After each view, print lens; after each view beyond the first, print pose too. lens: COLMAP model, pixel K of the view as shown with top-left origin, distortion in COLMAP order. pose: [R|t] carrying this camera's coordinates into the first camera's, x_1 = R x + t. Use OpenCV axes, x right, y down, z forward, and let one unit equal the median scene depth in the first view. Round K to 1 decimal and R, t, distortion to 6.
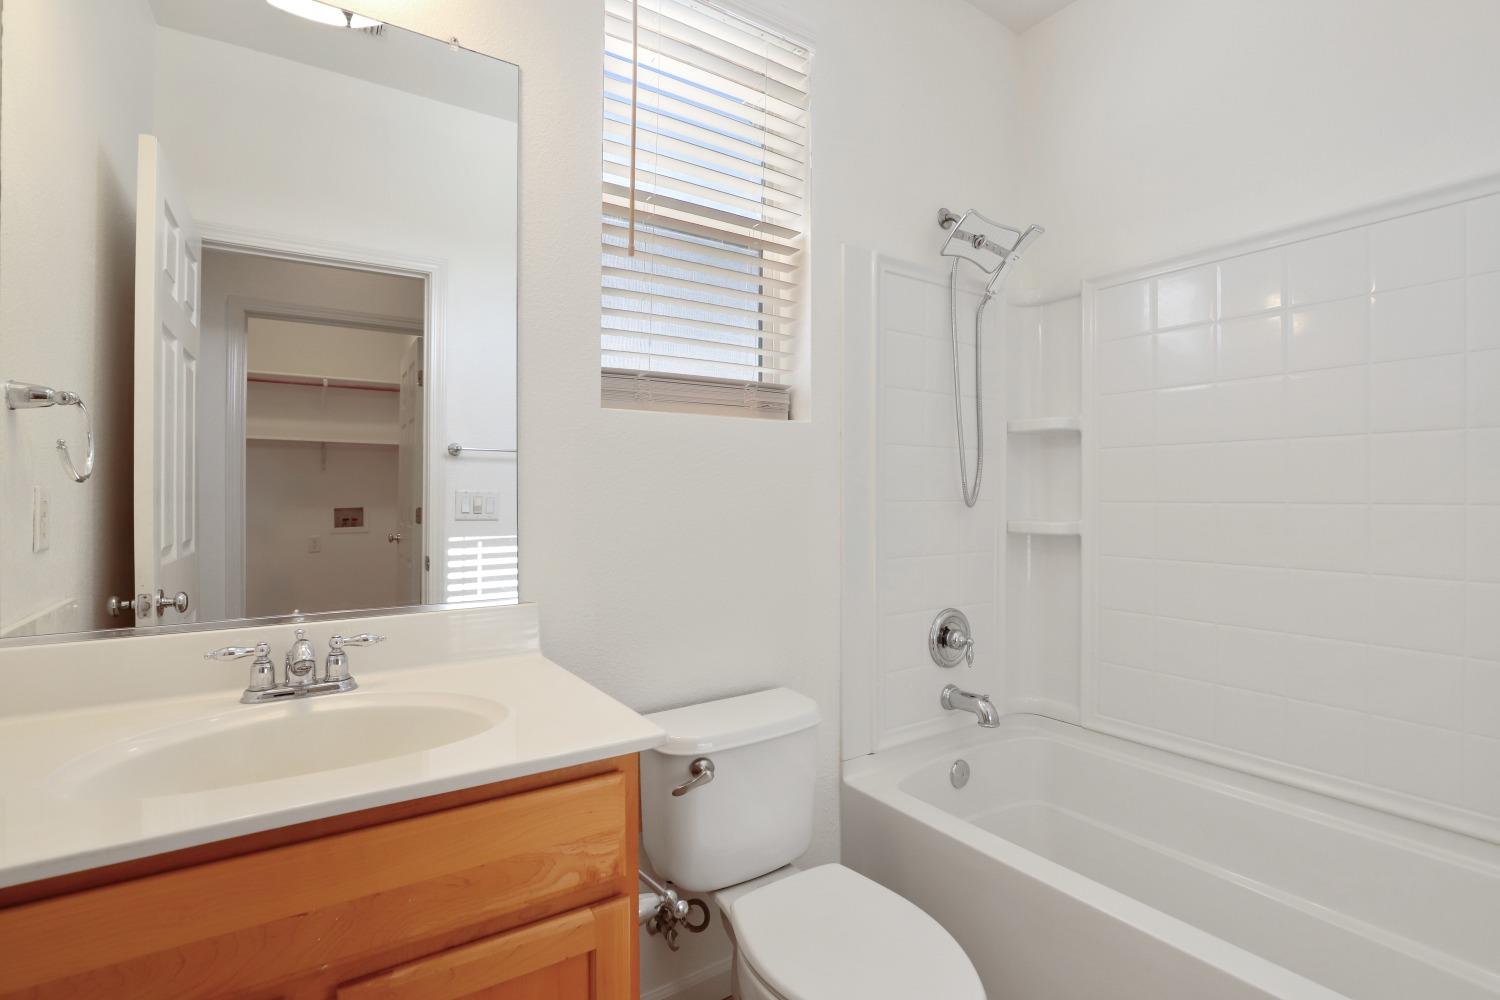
lens RADIAL K [[692.0, 0, 740.4], [0, 692.0, 497.2], [0, 0, 1]] dist [-0.009974, -0.000333]
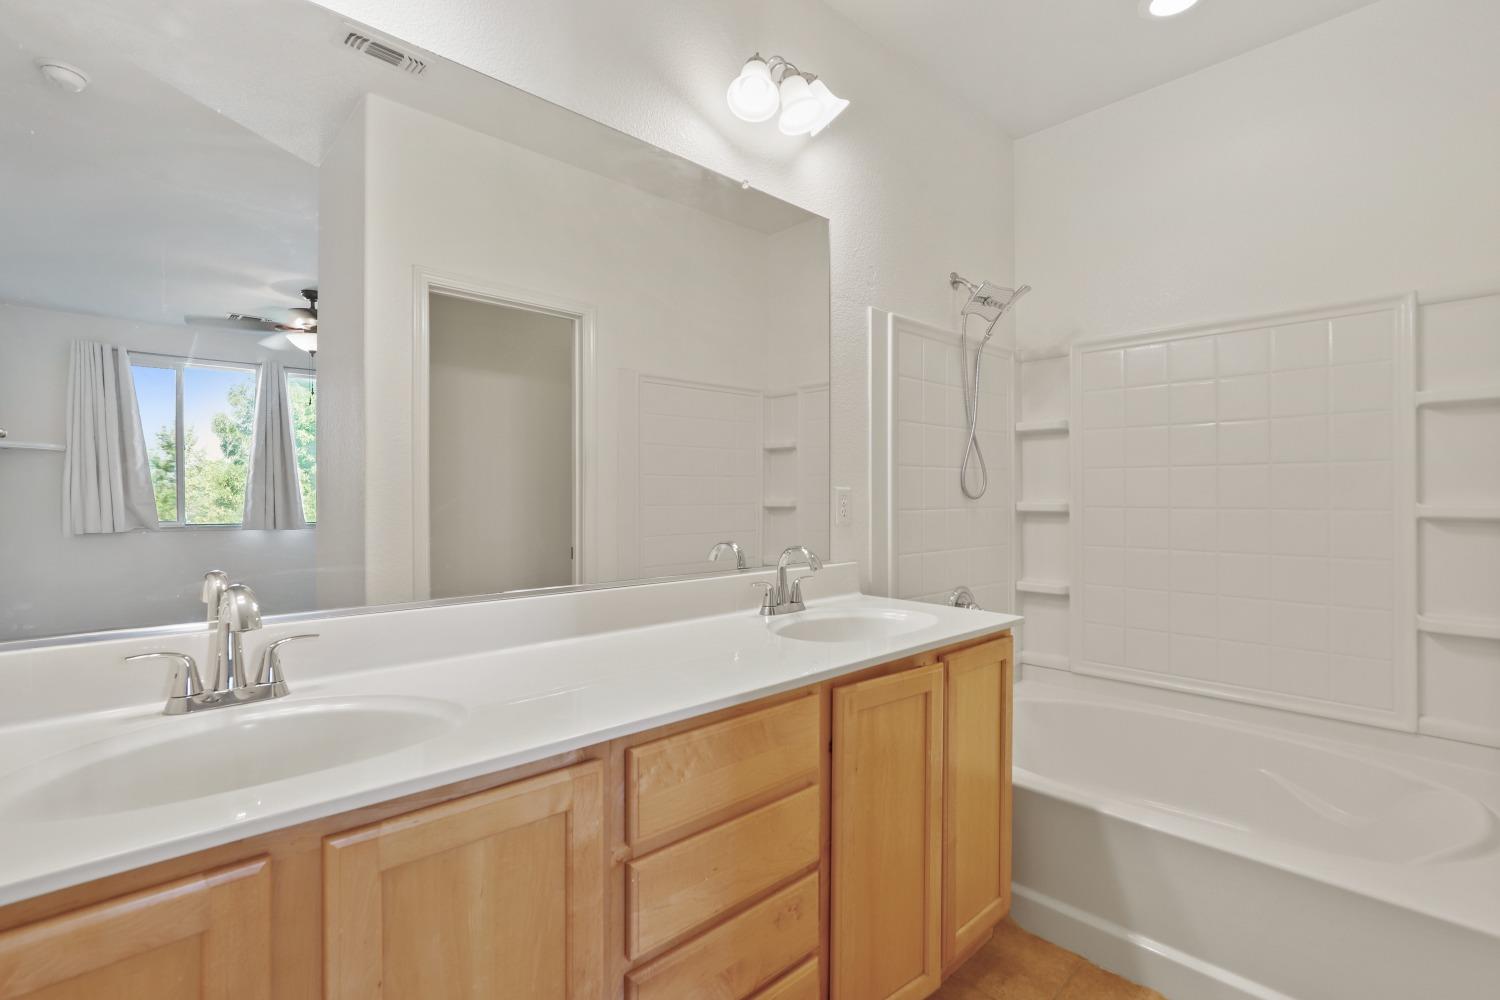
lens RADIAL K [[692.0, 0, 740.4], [0, 692.0, 497.2], [0, 0, 1]] dist [-0.009974, -0.000333]
pose [[0.987837, 0.001969, 0.155482, -0.293429], [-0.001753, 0.999997, -0.001522, -0.000026], [-0.155485, 0.001231, 0.987838, -0.194870]]
